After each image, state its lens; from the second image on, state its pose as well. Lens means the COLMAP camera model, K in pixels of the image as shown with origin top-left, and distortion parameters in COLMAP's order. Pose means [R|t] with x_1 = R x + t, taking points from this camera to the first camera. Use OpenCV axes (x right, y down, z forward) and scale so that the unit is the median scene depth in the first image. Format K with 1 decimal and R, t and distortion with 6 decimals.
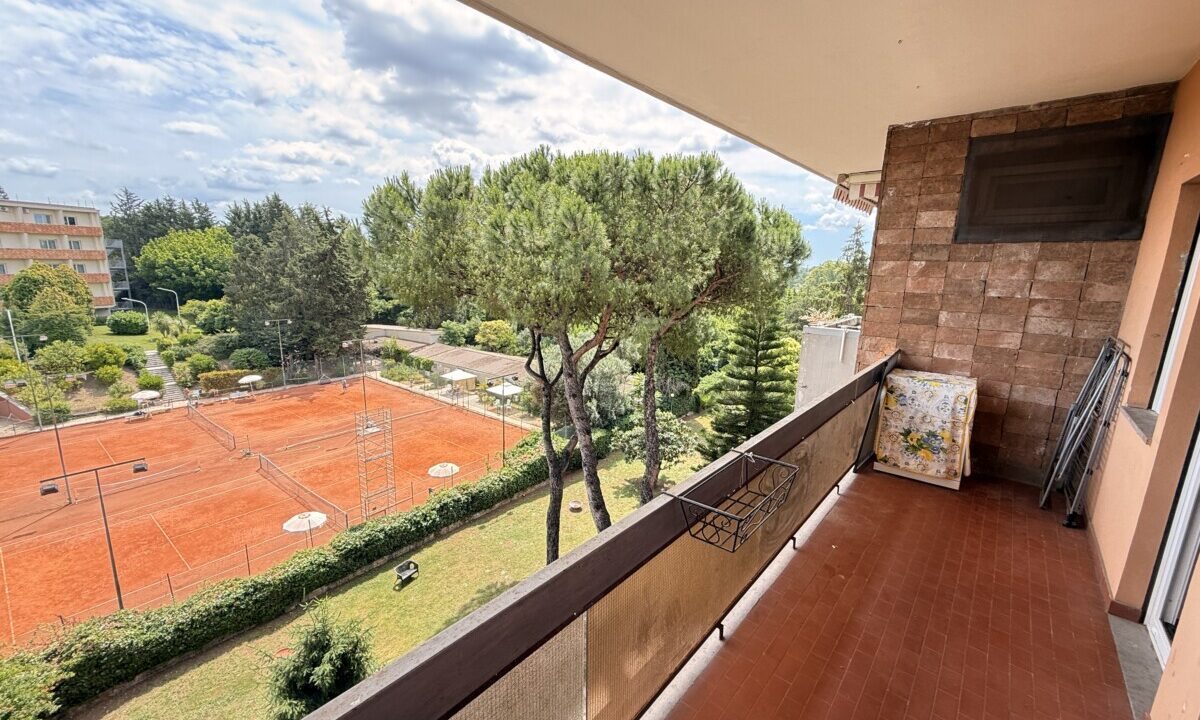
lens RADIAL K [[477.7, 0, 598.6], [0, 477.7, 359.1], [0, 0, 1]] dist [0.004061, -0.000513]
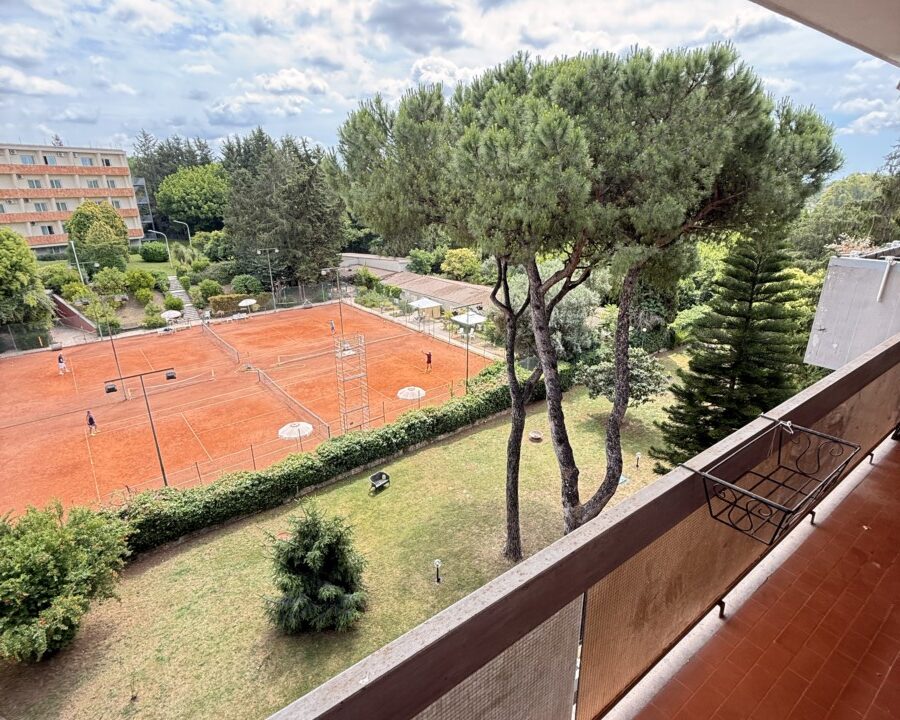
lens RADIAL K [[478.1, 0, 450.9], [0, 478.1, 356.5], [0, 0, 1]] dist [-0.004209, 0.002997]
pose [[0.973736, 0.047660, -0.222638, -0.009832], [-0.015575, 0.989499, 0.143701, -0.003326], [0.227148, -0.136459, 0.964252, 0.013355]]
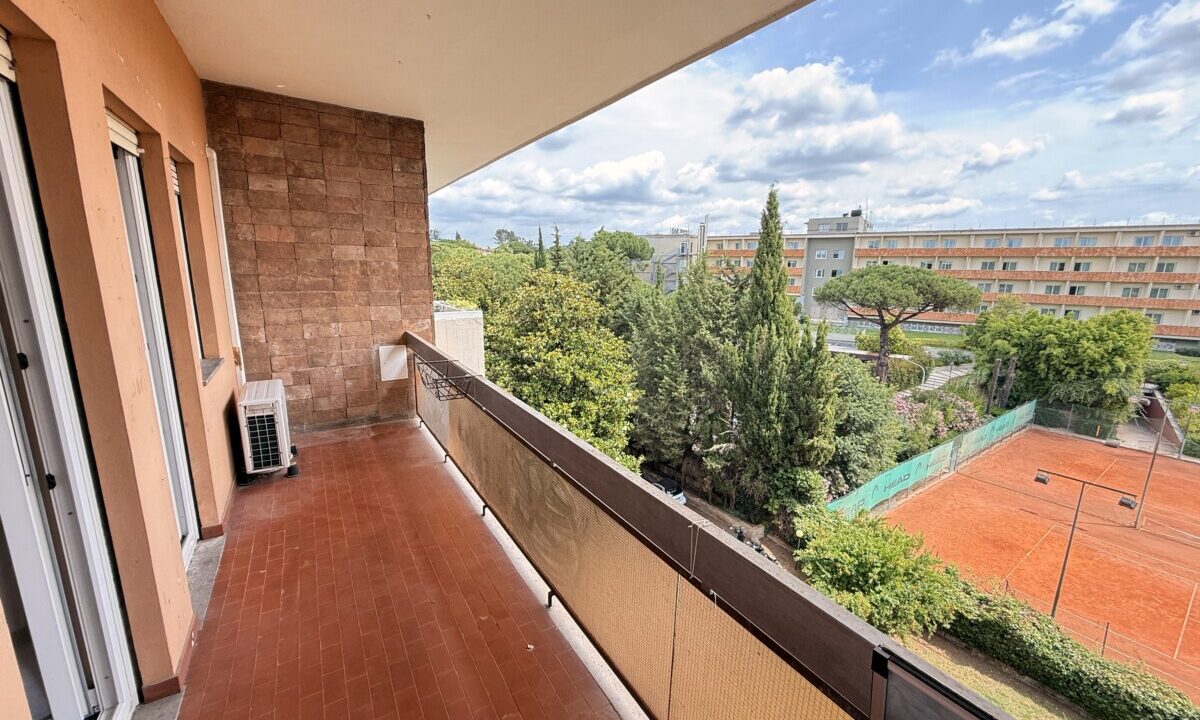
lens RADIAL K [[477.7, 0, 593.3], [0, 477.7, 361.0], [0, 0, 1]] dist [0.004061, -0.000513]
pose [[-0.314777, 0.158382, -0.935858, 0.191466], [-0.208723, 0.950295, 0.231029, -0.032553], [0.925932, 0.268058, -0.266073, 0.212722]]
